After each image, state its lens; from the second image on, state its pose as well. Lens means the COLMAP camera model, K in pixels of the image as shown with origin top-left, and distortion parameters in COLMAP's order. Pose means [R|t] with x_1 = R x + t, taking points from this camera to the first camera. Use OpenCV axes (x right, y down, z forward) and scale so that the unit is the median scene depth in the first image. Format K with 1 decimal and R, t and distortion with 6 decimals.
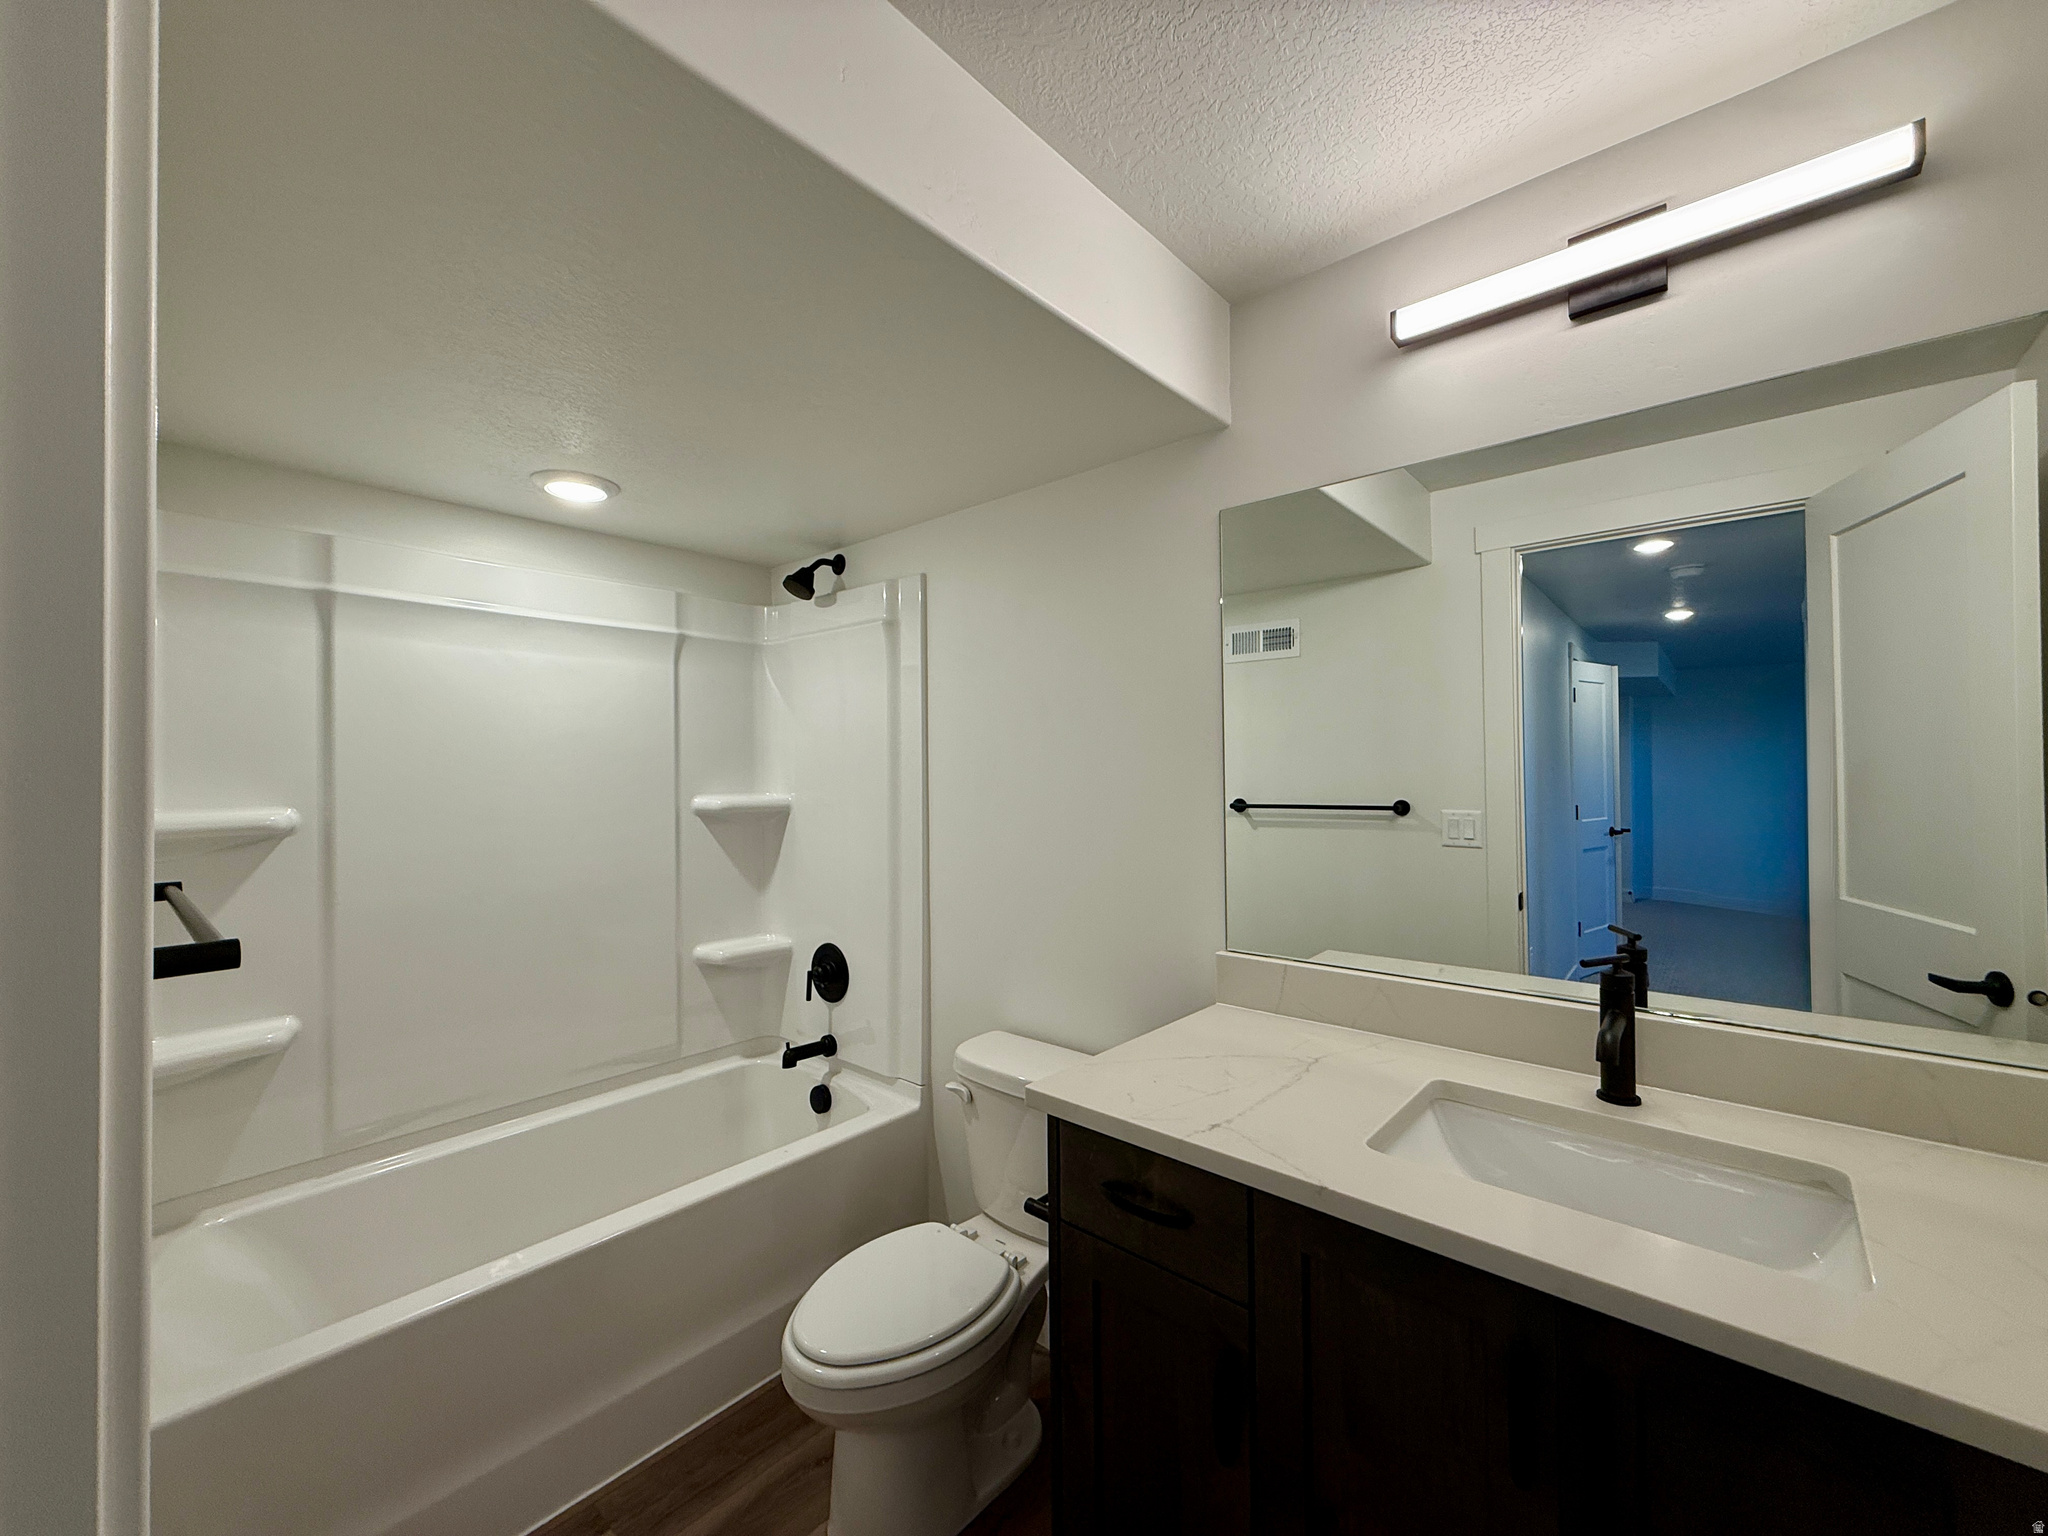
lens RADIAL K [[824.2, 0, 1031.9], [0, 824.2, 776.1], [0, 0, 1]] dist [0.000260, 0.000597]
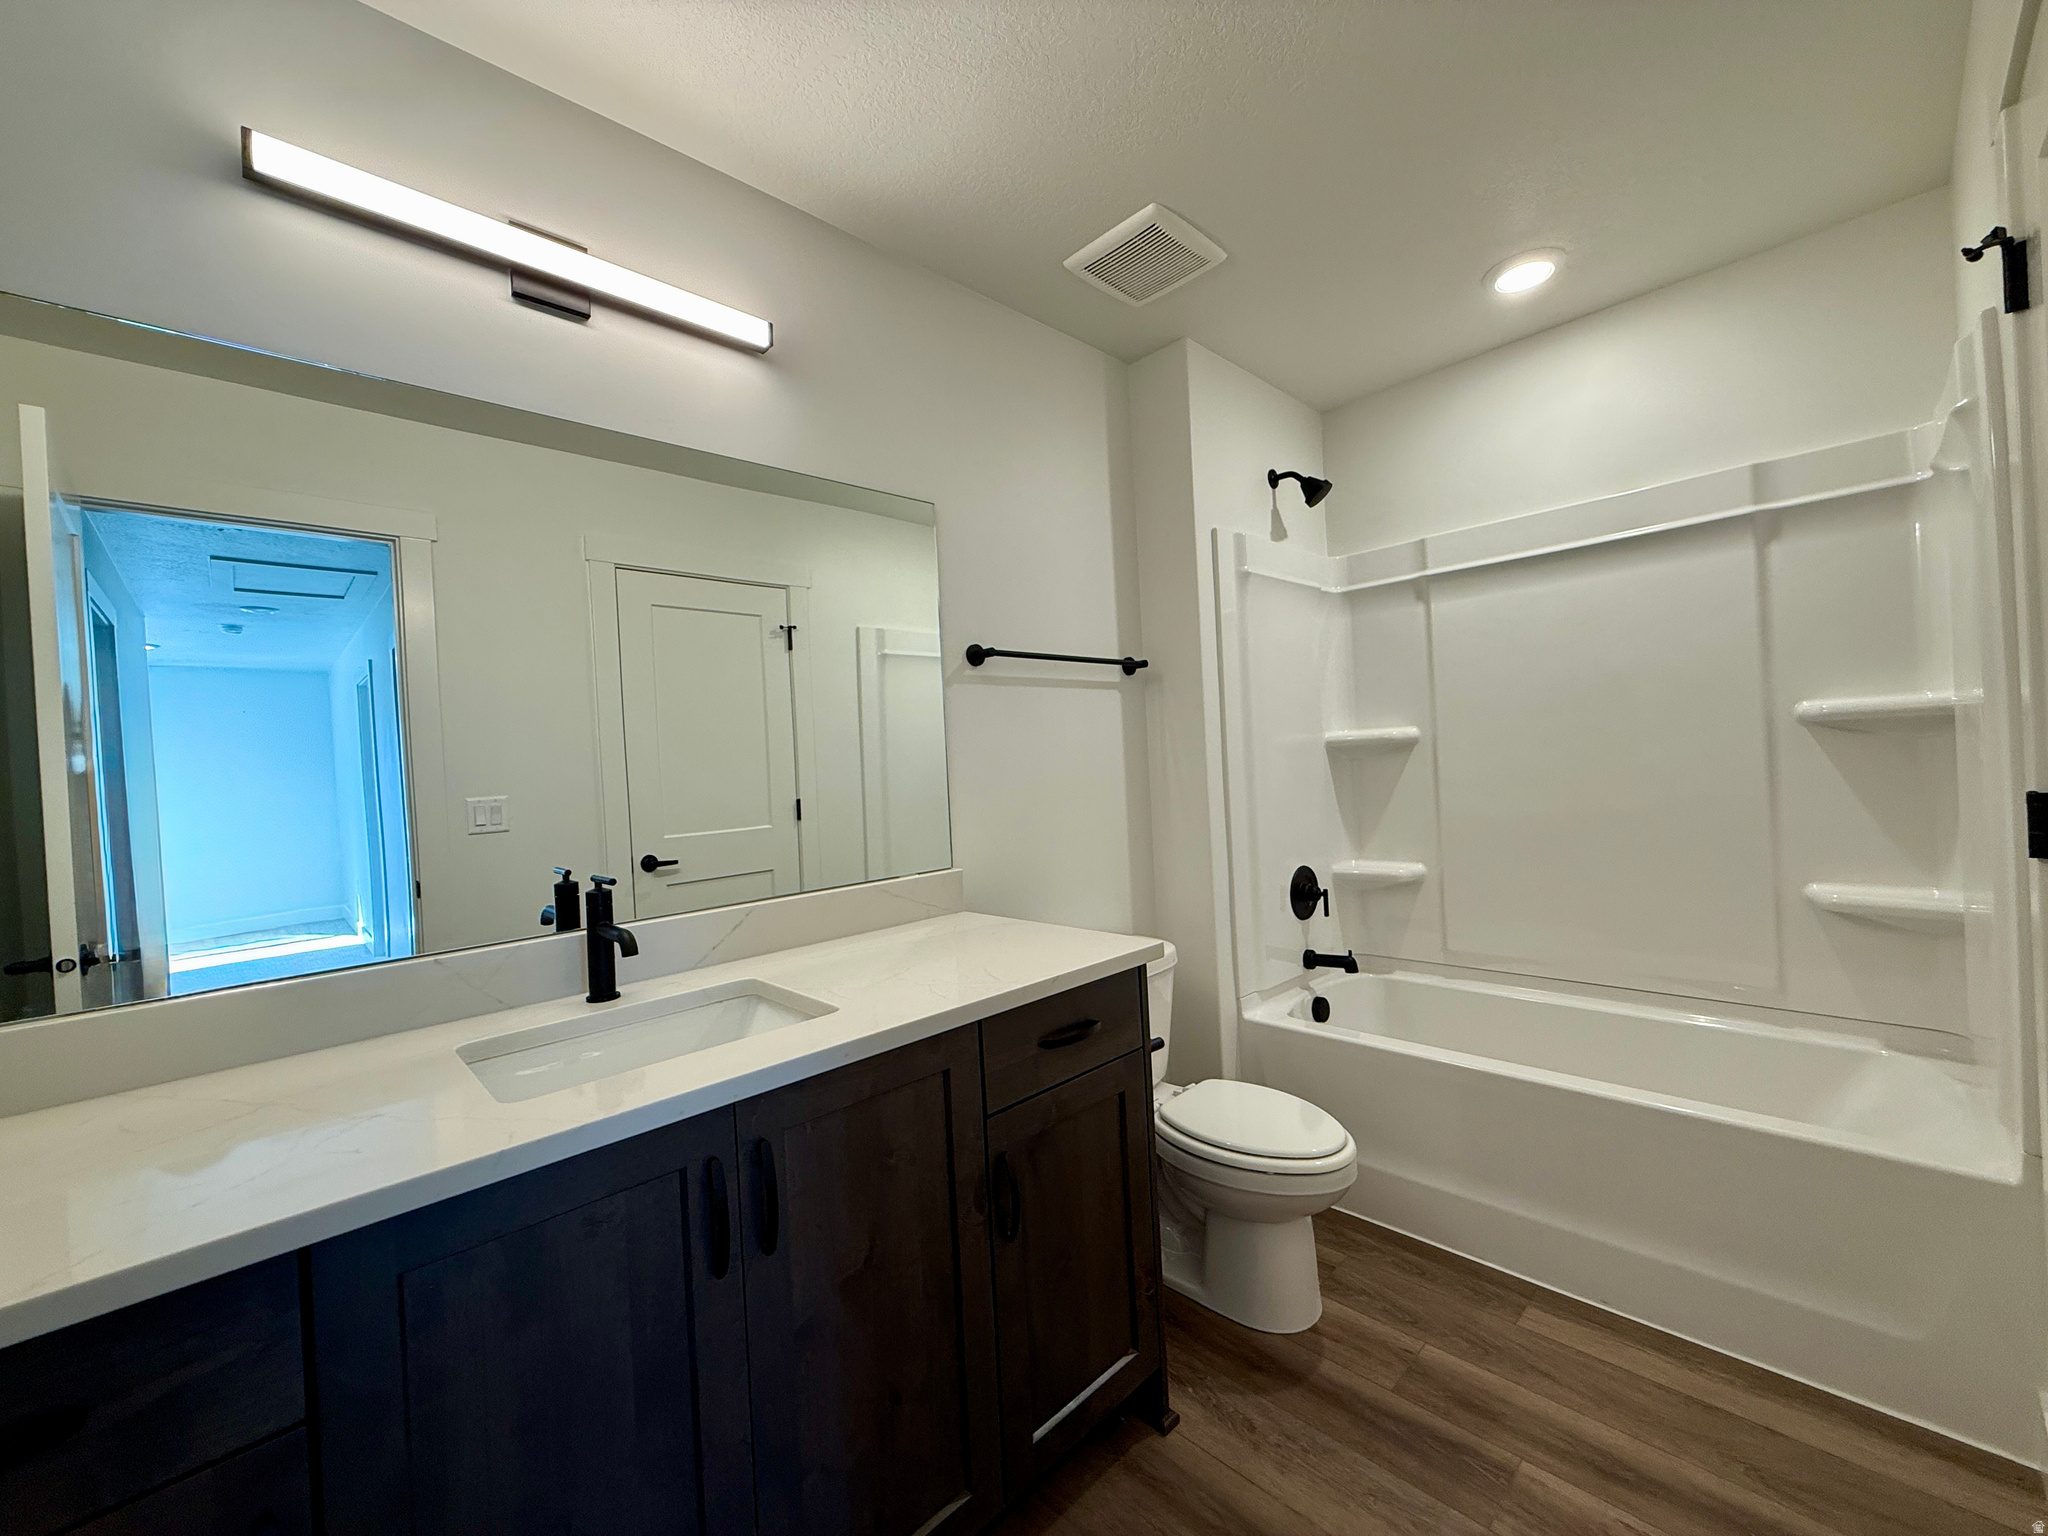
lens RADIAL K [[811.3, 0, 1019.9], [0, 811.3, 763.2], [0, 0, 1]] dist [0.000185, -0.000514]
pose [[-0.098479, 0.008923, -0.995099, 0.477659], [0.042158, 0.999099, 0.004786, 0.049888], [0.994246, -0.041480, -0.098766, 0.301291]]
